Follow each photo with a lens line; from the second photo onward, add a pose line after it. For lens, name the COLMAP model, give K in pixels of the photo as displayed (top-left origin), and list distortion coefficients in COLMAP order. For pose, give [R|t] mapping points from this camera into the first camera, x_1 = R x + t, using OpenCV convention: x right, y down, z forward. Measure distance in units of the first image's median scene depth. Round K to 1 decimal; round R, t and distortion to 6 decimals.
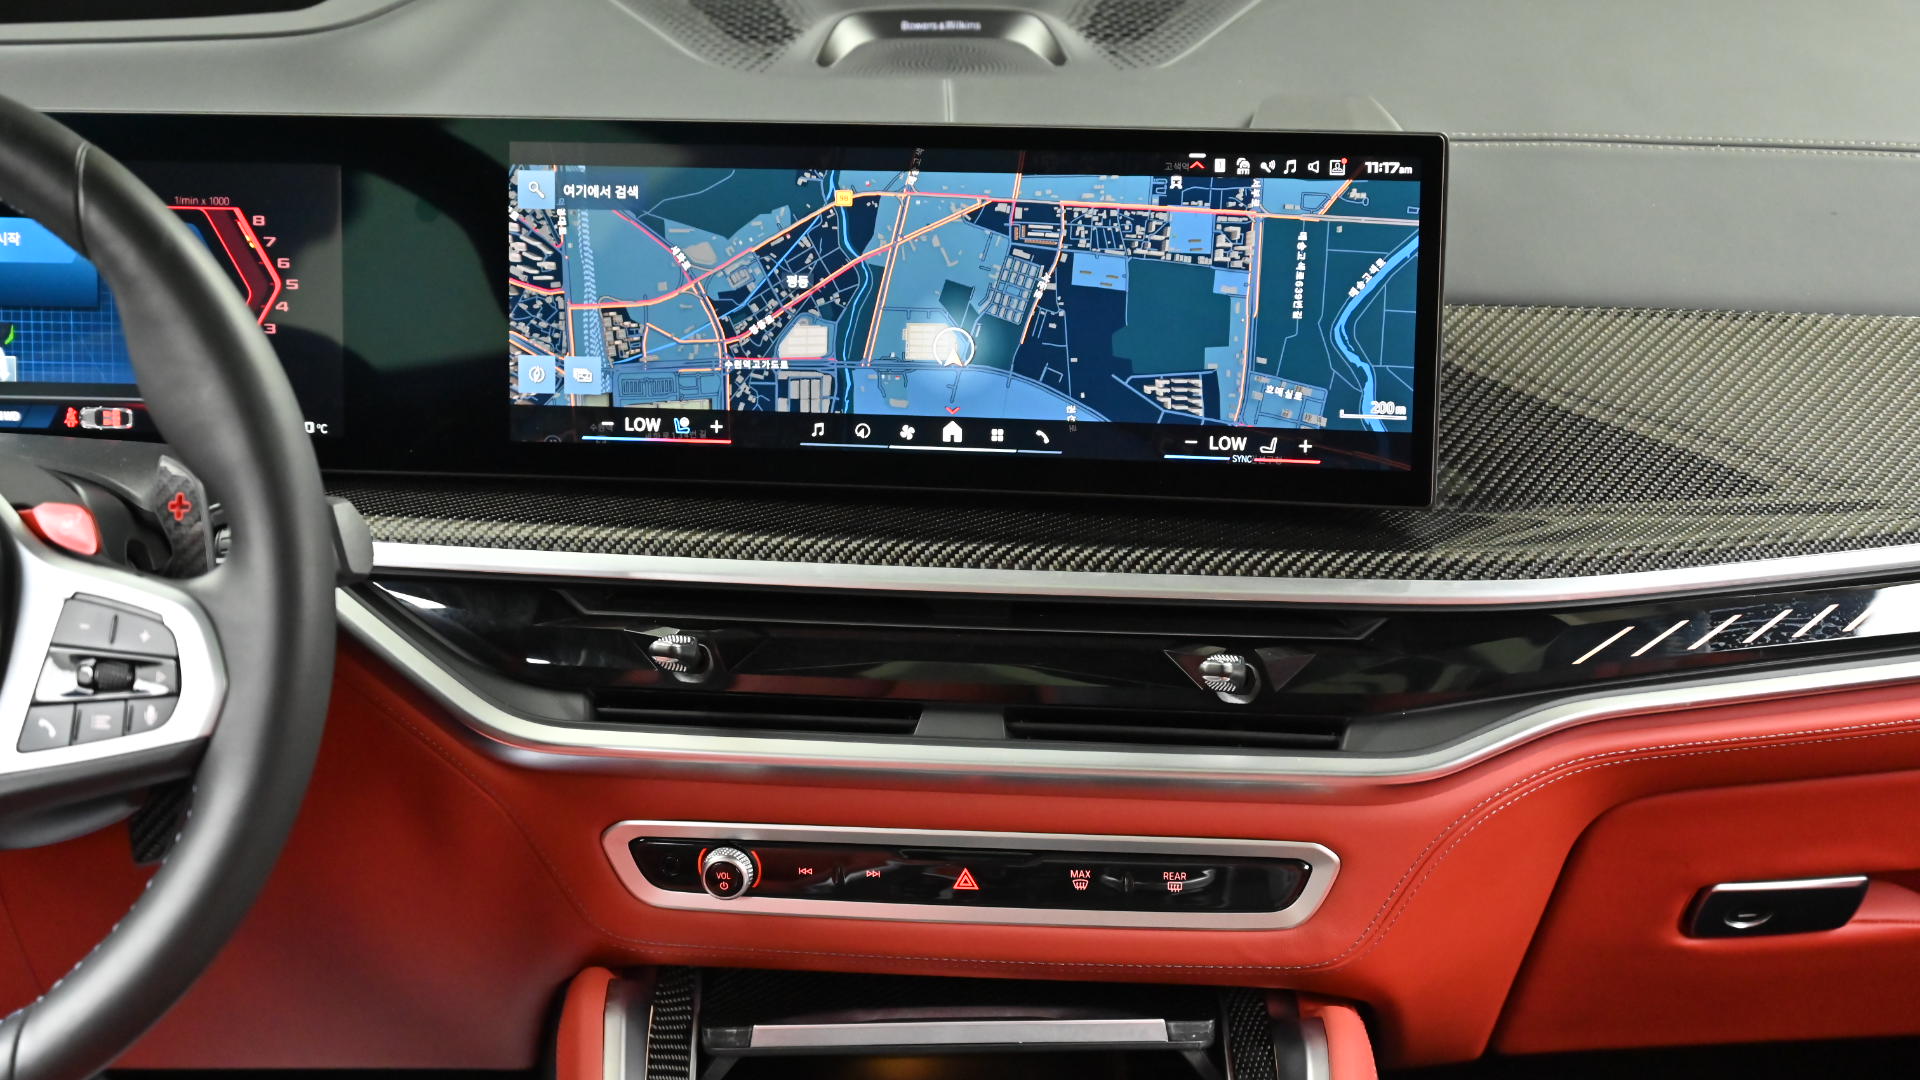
lens RADIAL K [[3180.8, 0, 960.0], [0, 3180.8, 540.0], [0, 0, 1]] dist [-0.006670, 0.048588]
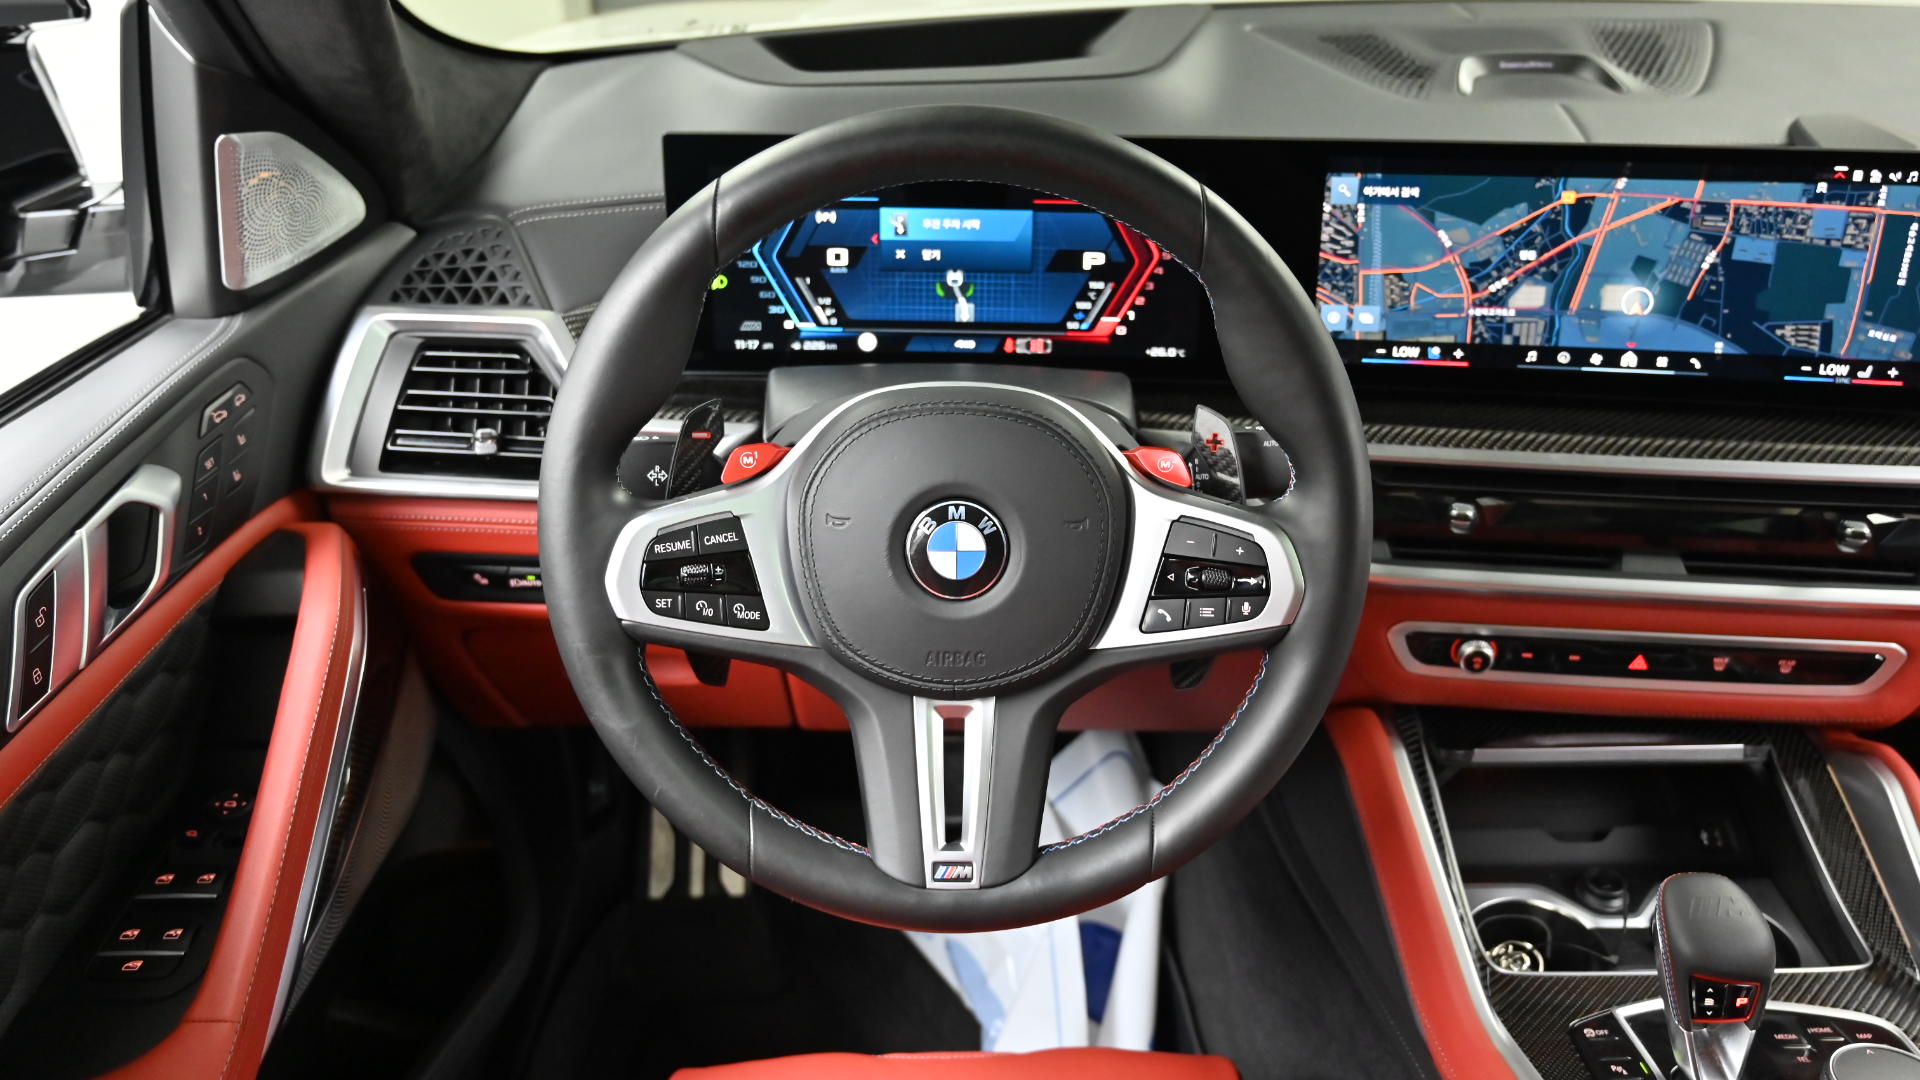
lens RADIAL K [[1522.6, 0, 960.0], [0, 1522.6, 540.0], [0, 0, 1]] dist [-0.004057, 0.007220]
pose [[0.999947, -0.001109, -0.010239, -0.306812], [0.002786, 0.986258, 0.165188, -0.069104], [0.009915, -0.165208, 0.986209, 0.290268]]
